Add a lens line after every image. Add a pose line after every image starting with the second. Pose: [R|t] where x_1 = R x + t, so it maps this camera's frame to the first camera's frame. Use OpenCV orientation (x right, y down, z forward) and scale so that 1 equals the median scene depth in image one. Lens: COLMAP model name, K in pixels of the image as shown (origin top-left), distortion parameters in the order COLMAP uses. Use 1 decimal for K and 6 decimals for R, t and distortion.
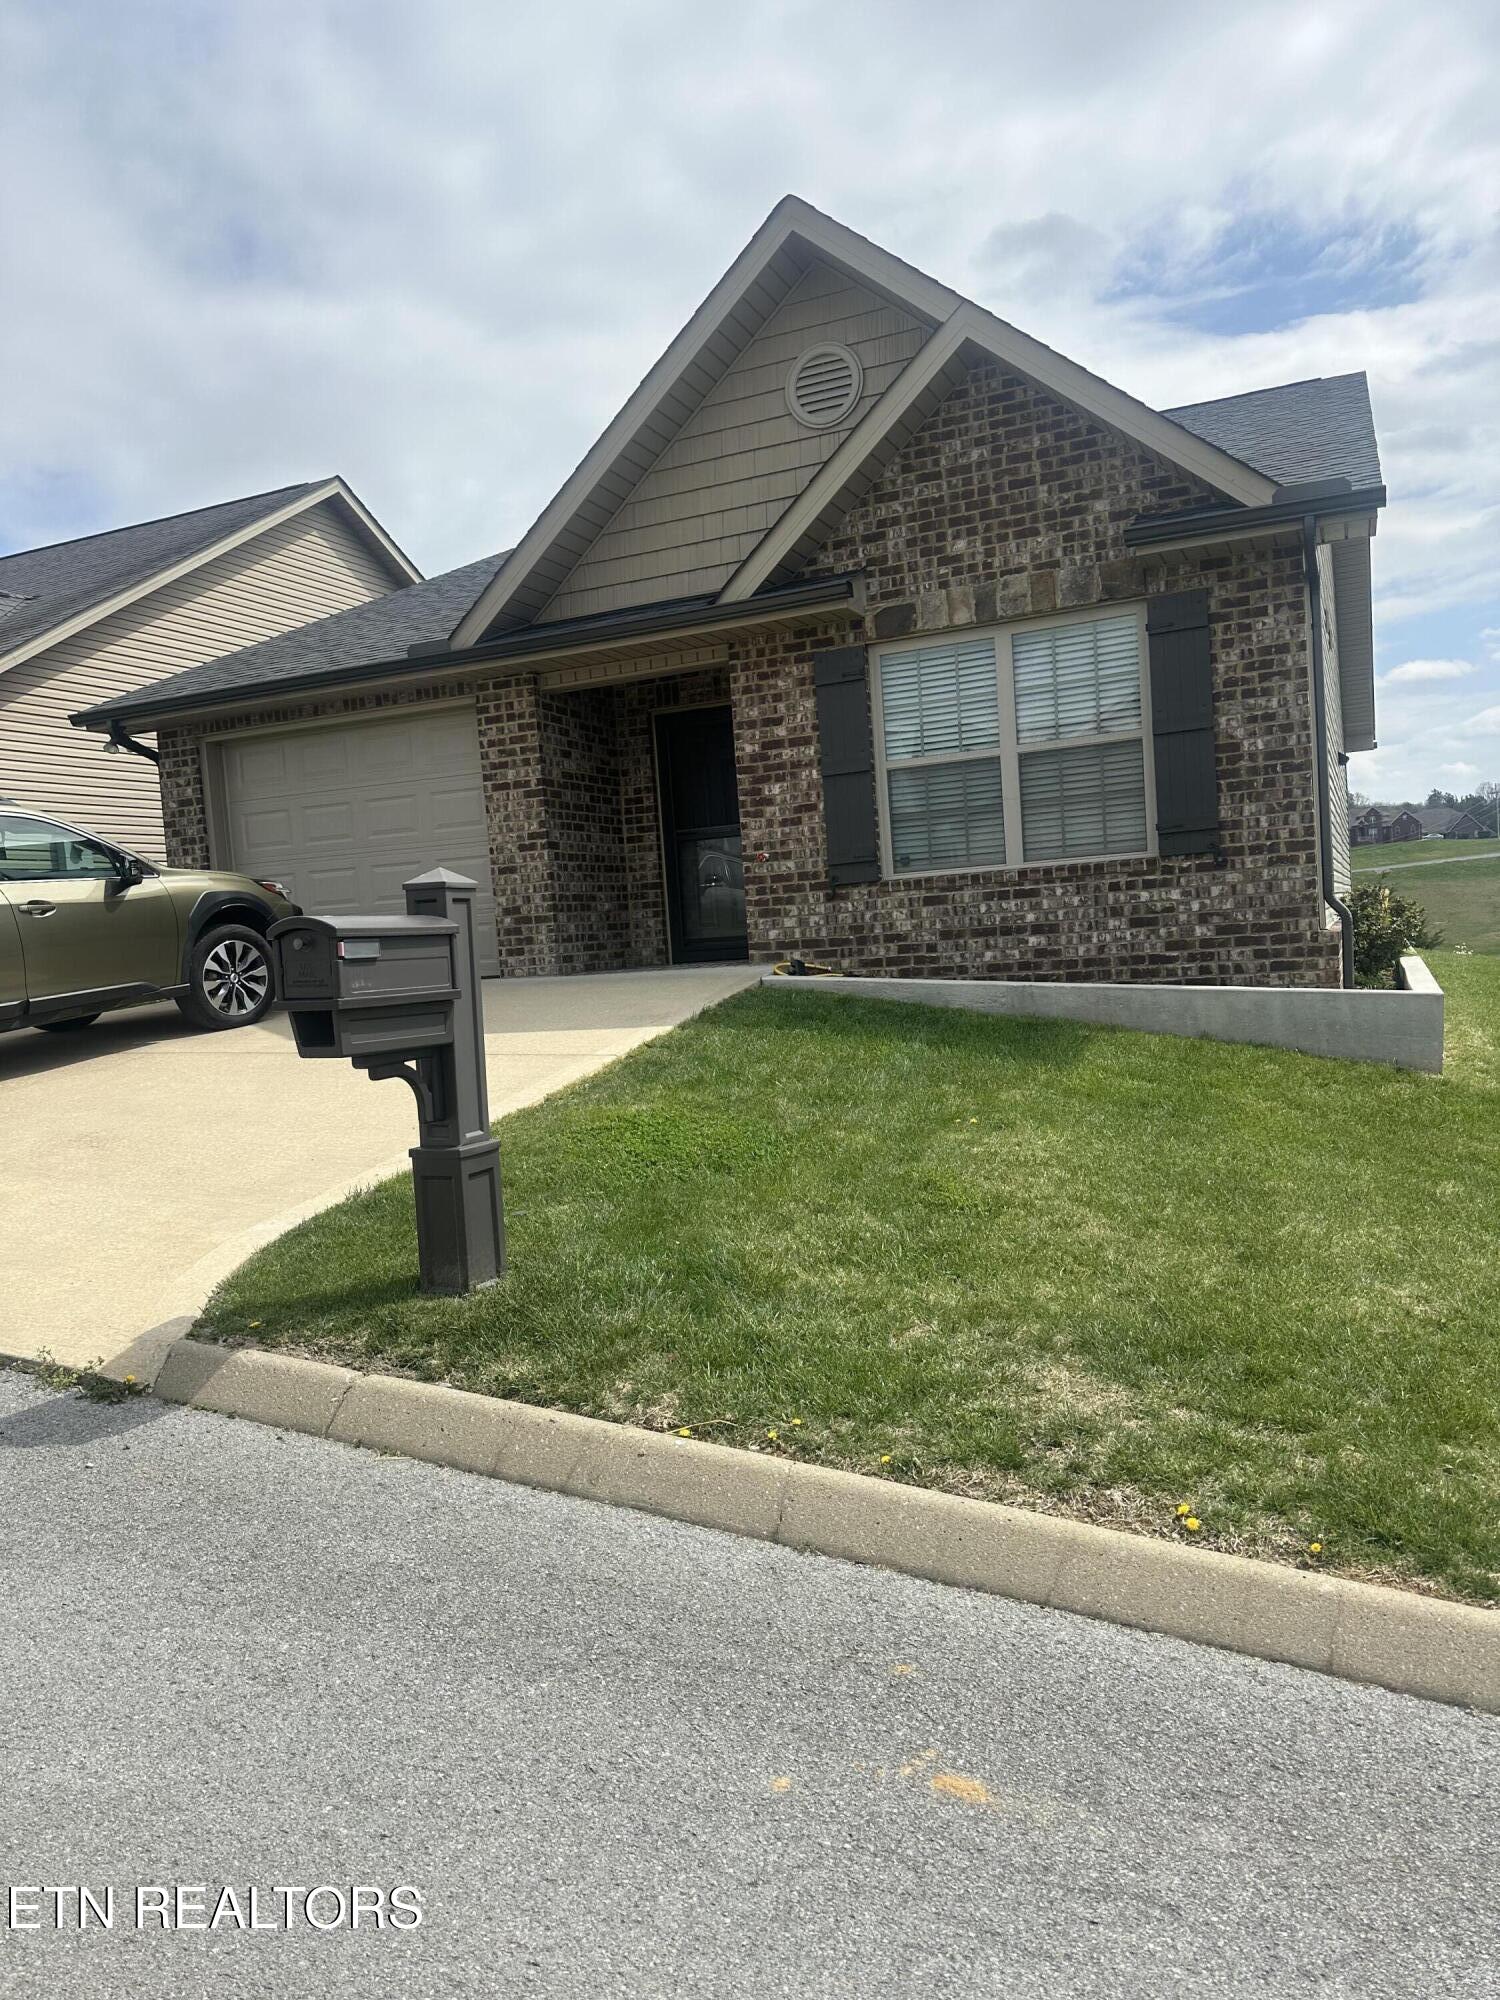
lens RADIAL K [[1416.9, 0, 755.6], [0, 1416.9, 1018.1], [0, 0, 1]] dist [0.010437, -0.015888]
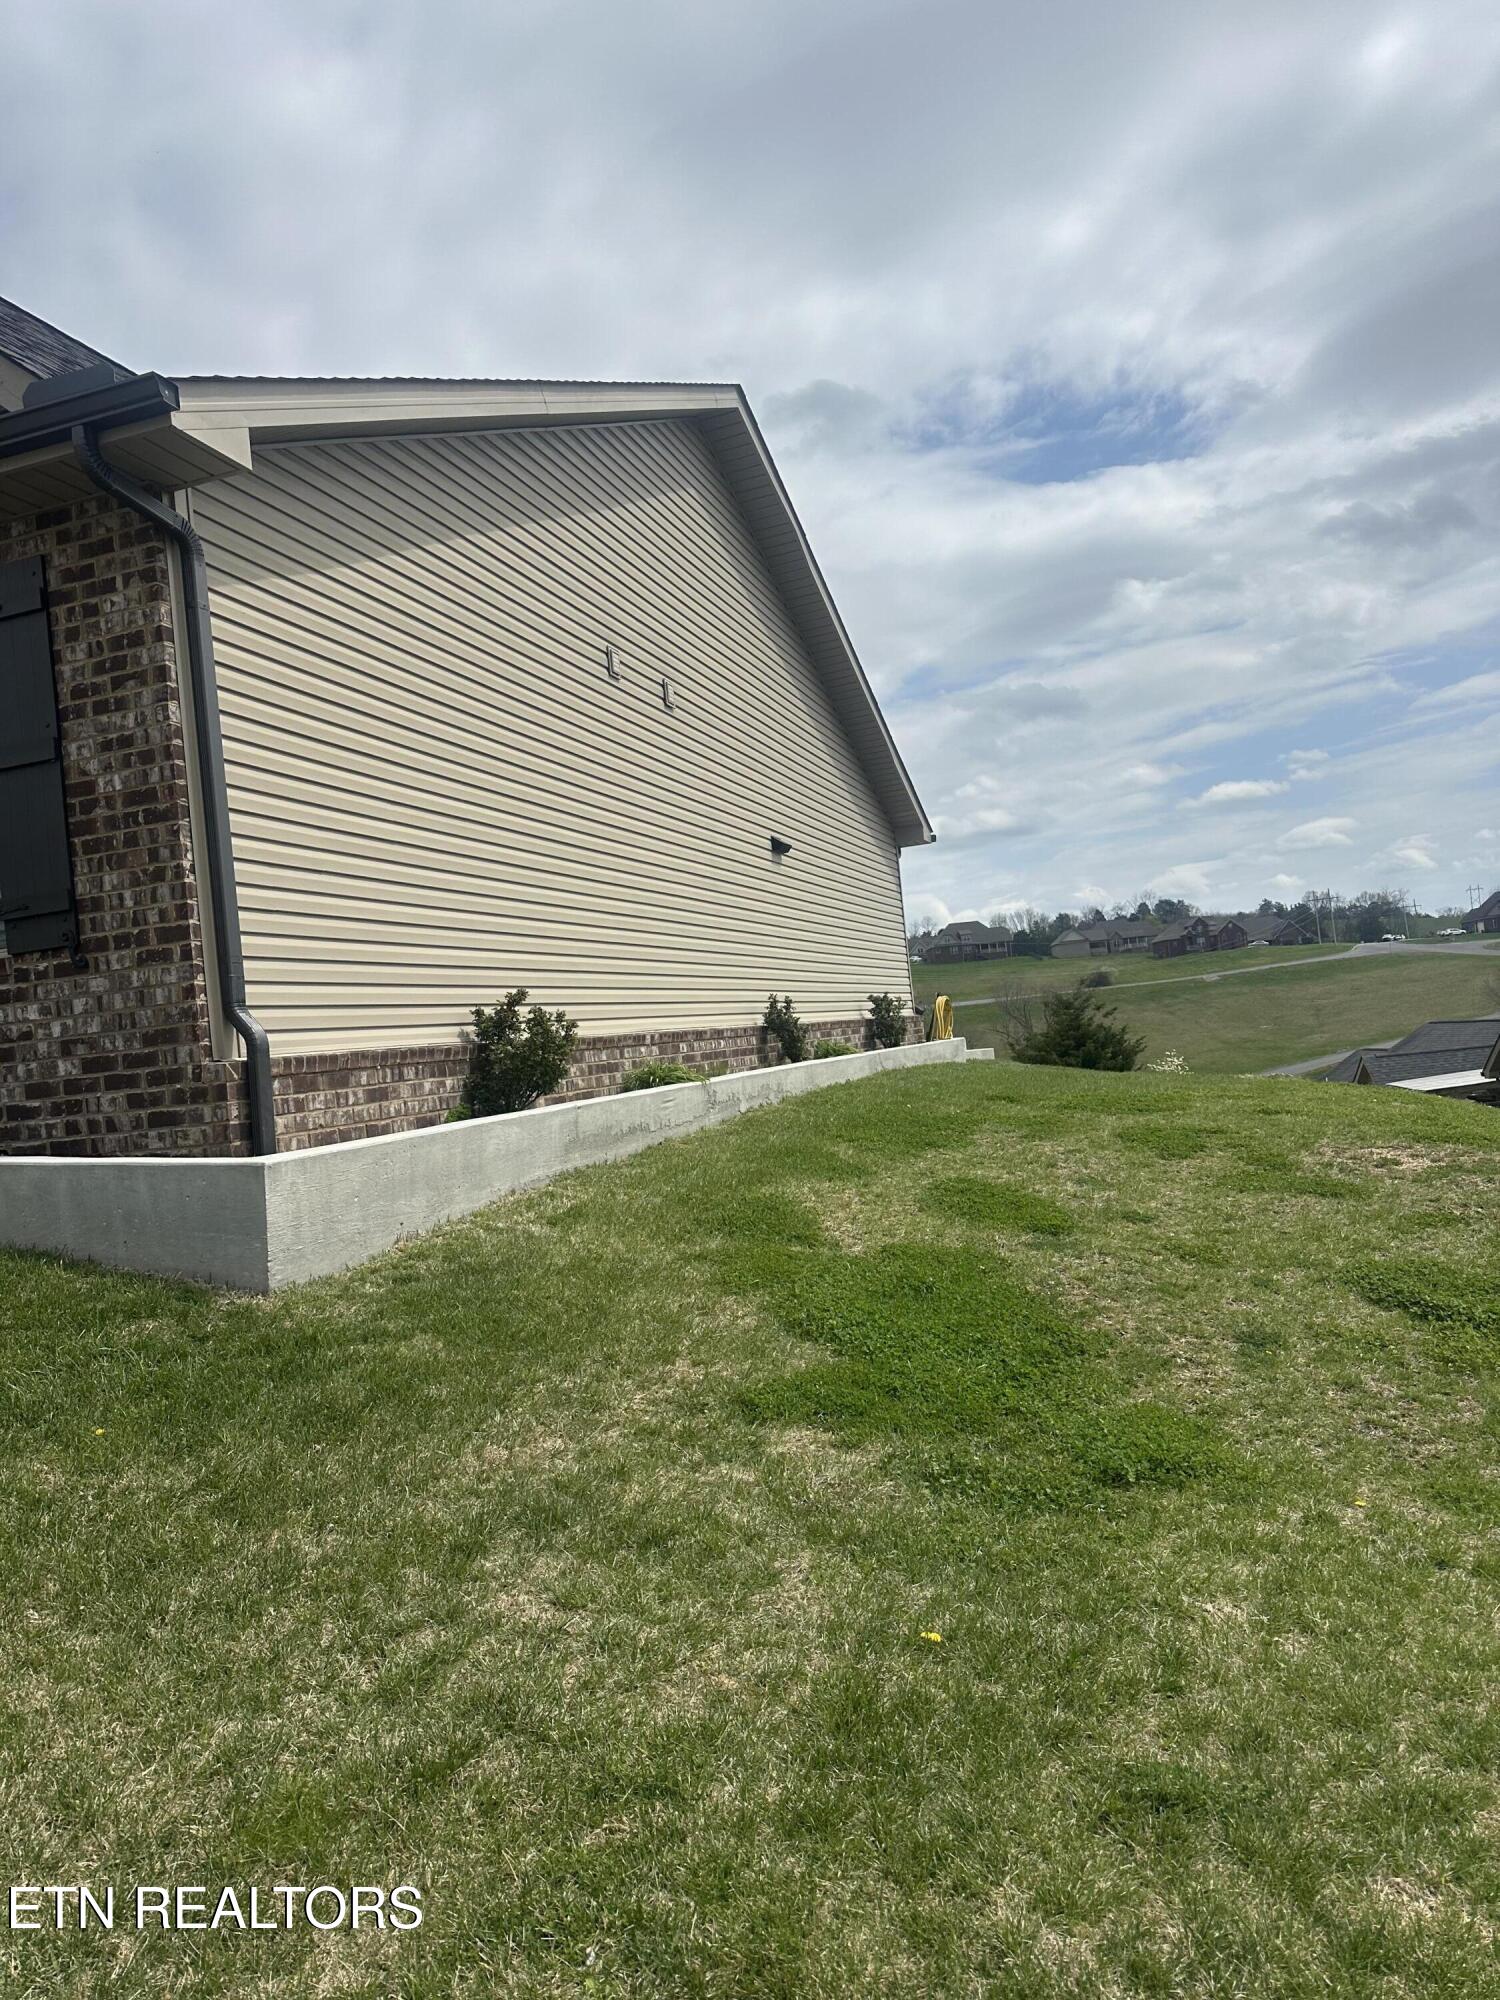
lens RADIAL K [[1416.9, 0, 741.9], [0, 1416.9, 987.0], [0, 0, 1]] dist [0.010437, -0.015888]
pose [[0.995158, -0.024251, 0.095246, 0.575209], [0.034199, 0.993963, -0.104249, -0.020215], [-0.092143, 0.107002, 0.989980, 0.330342]]
